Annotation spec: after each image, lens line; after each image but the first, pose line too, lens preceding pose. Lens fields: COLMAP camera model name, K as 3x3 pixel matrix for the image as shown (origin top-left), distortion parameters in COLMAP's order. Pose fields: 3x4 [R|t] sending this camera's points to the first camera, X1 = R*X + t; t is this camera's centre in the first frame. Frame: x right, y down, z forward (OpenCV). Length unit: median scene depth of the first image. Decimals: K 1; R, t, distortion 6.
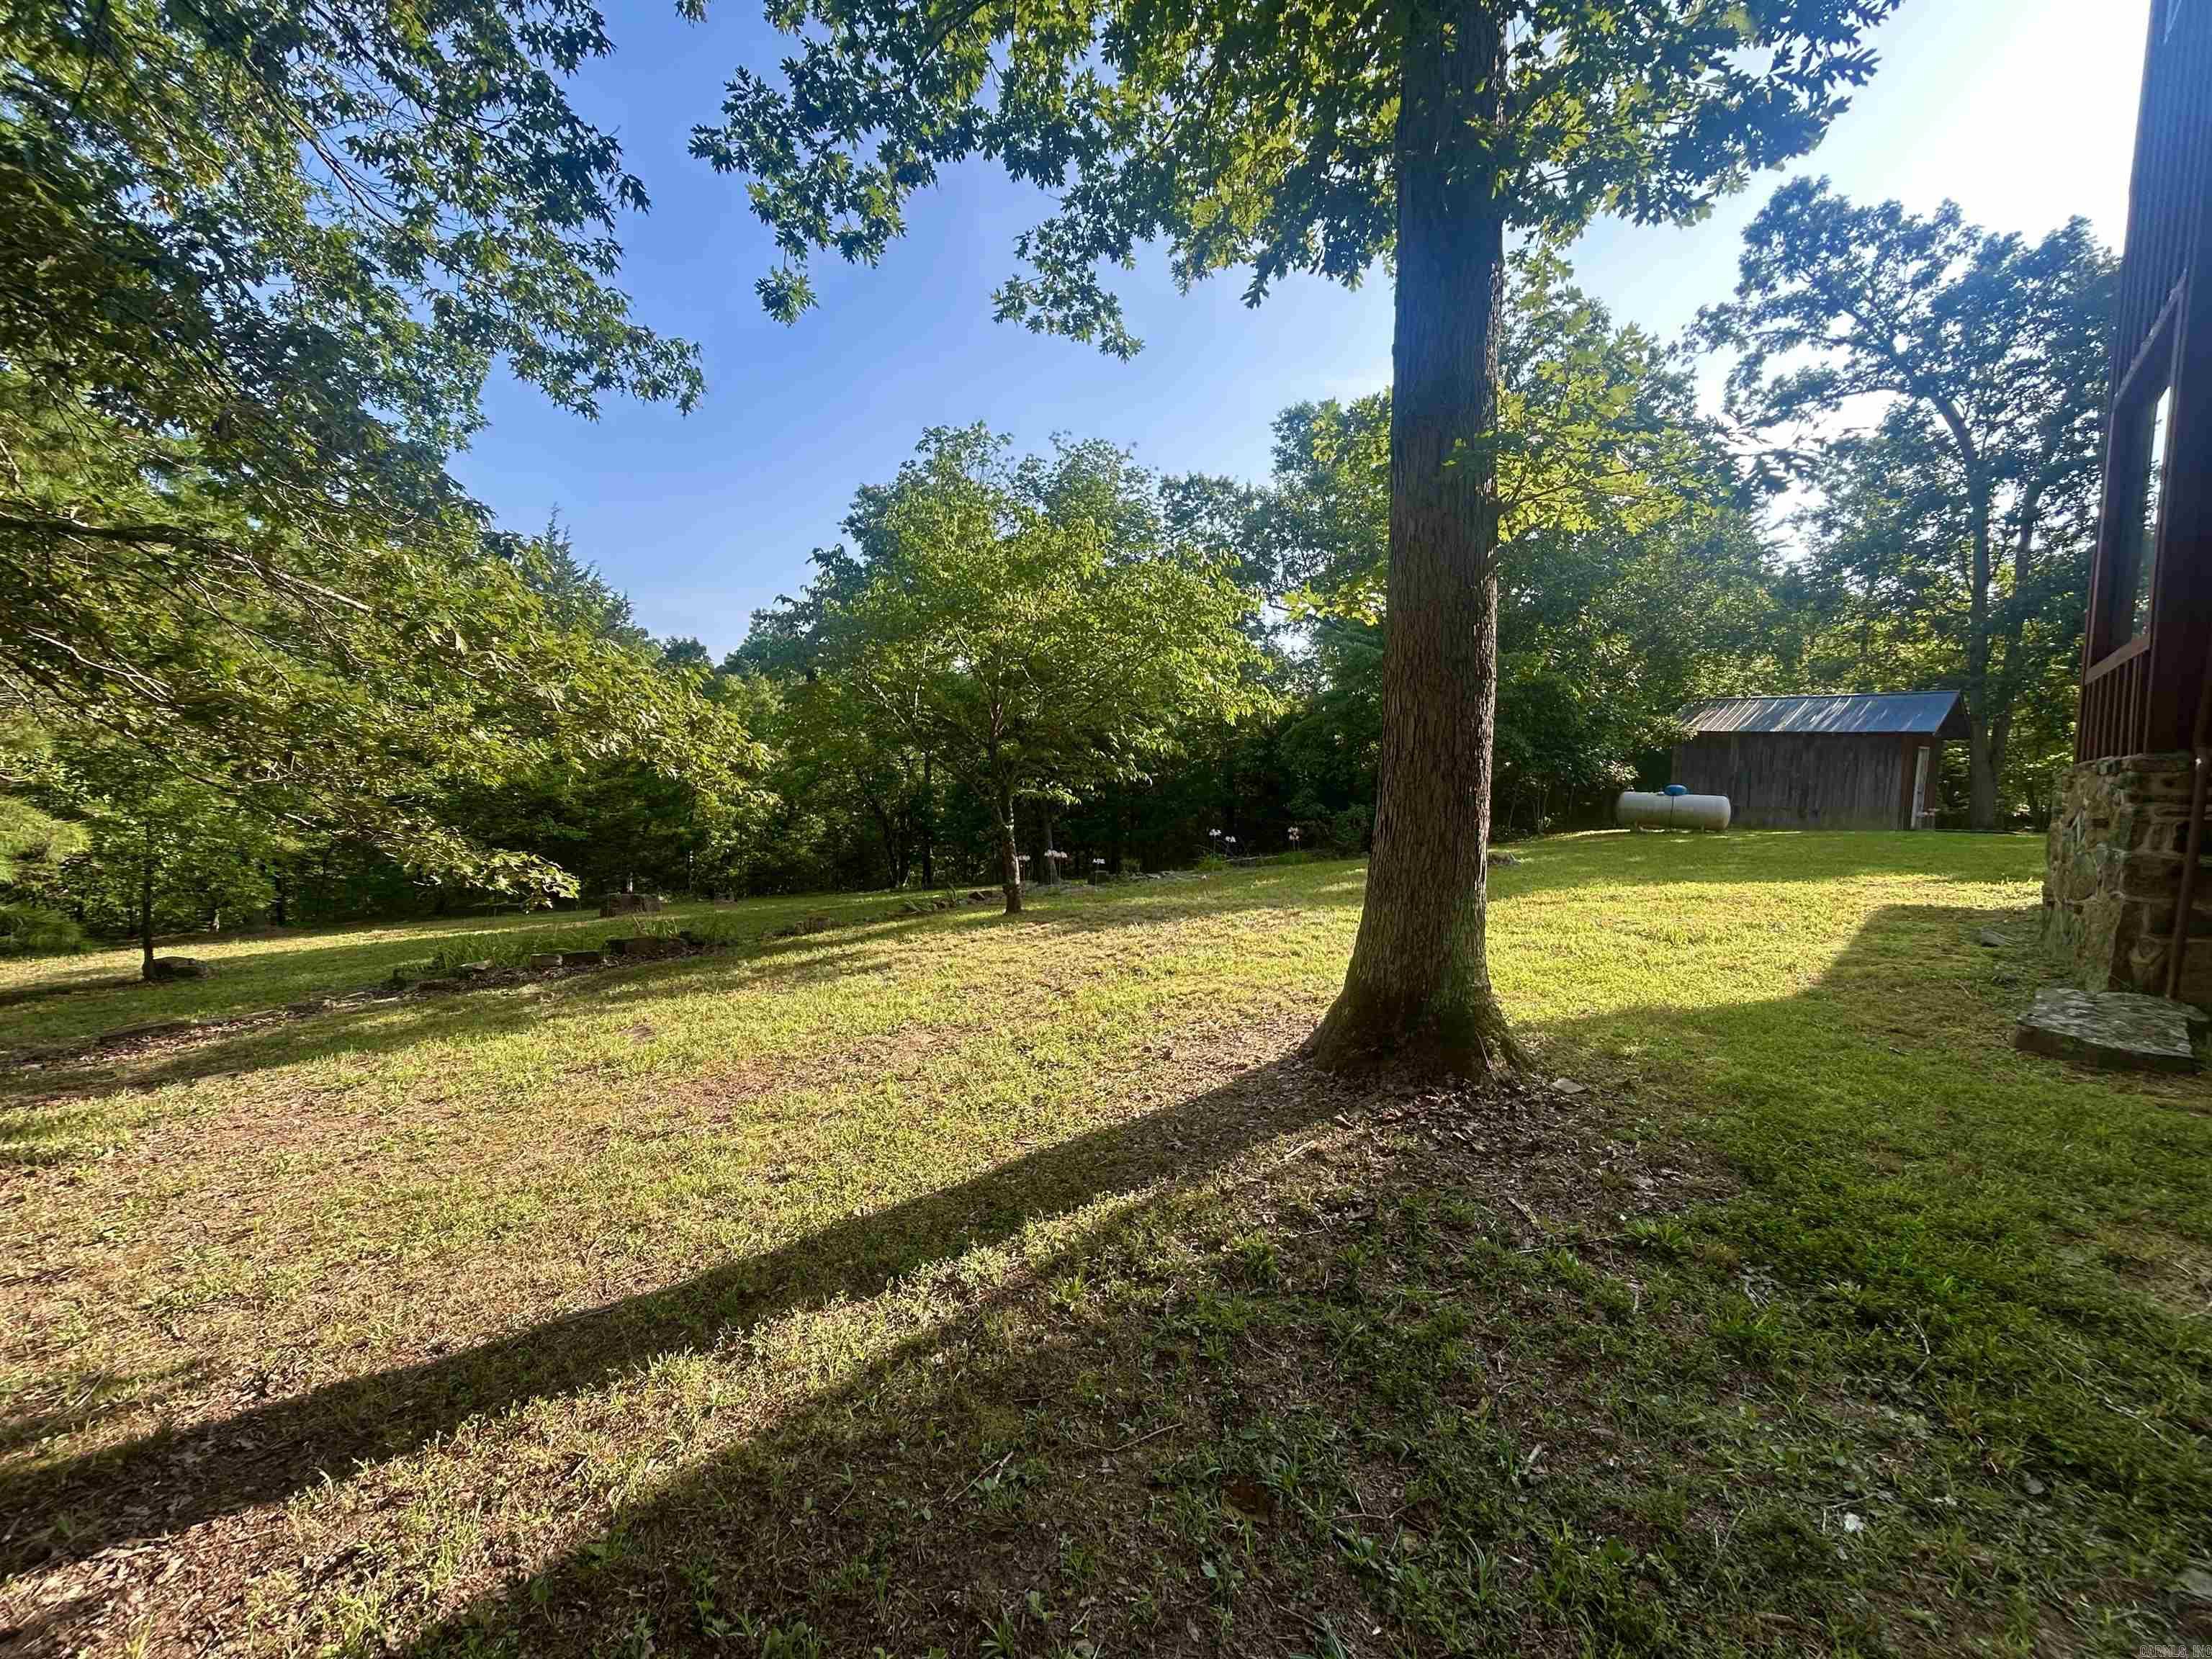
lens RADIAL K [[884.4, 0, 1106.0], [0, 884.4, 829.5], [0, 0, 1]] dist [-0.000527, -0.000066]
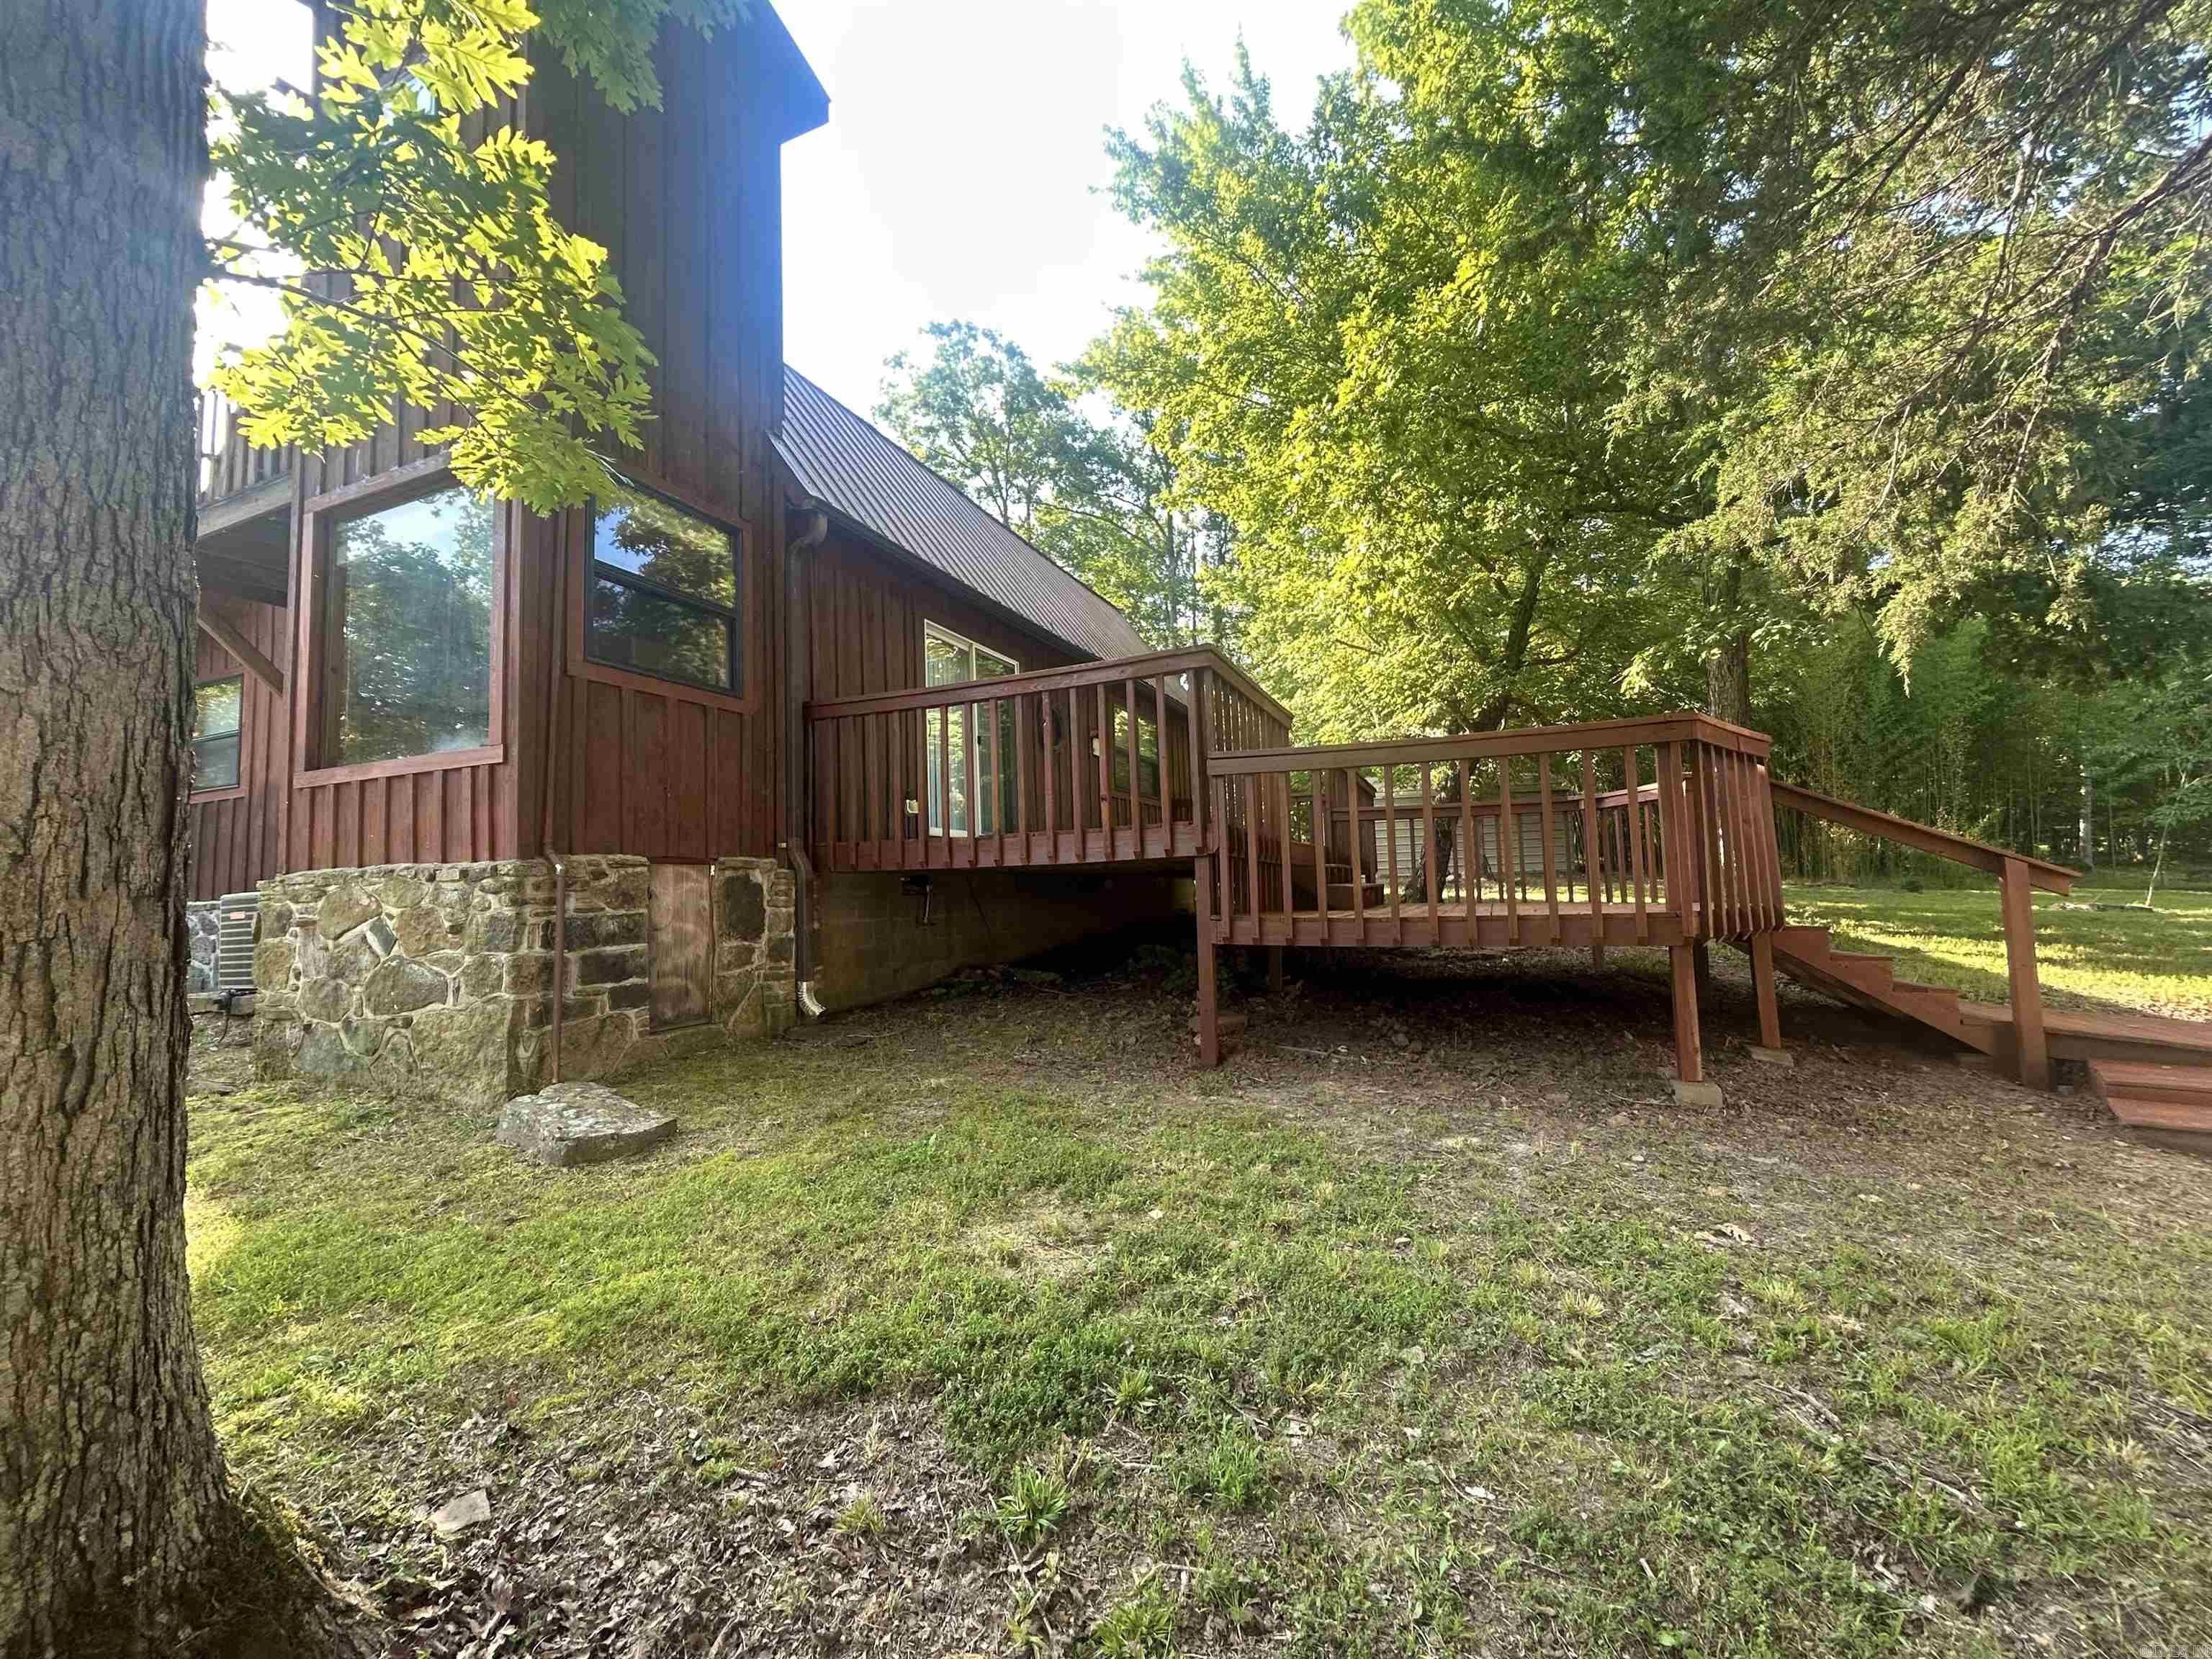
lens RADIAL K [[884.4, 0, 1106.0], [0, 884.4, 829.5], [0, 0, 1]] dist [-0.000527, -0.000066]
pose [[-0.321465, 0.046470, 0.945781, -0.075672], [0.071572, 0.997130, -0.024666, -0.049996], [-0.944213, 0.059762, -0.323868, 0.737229]]
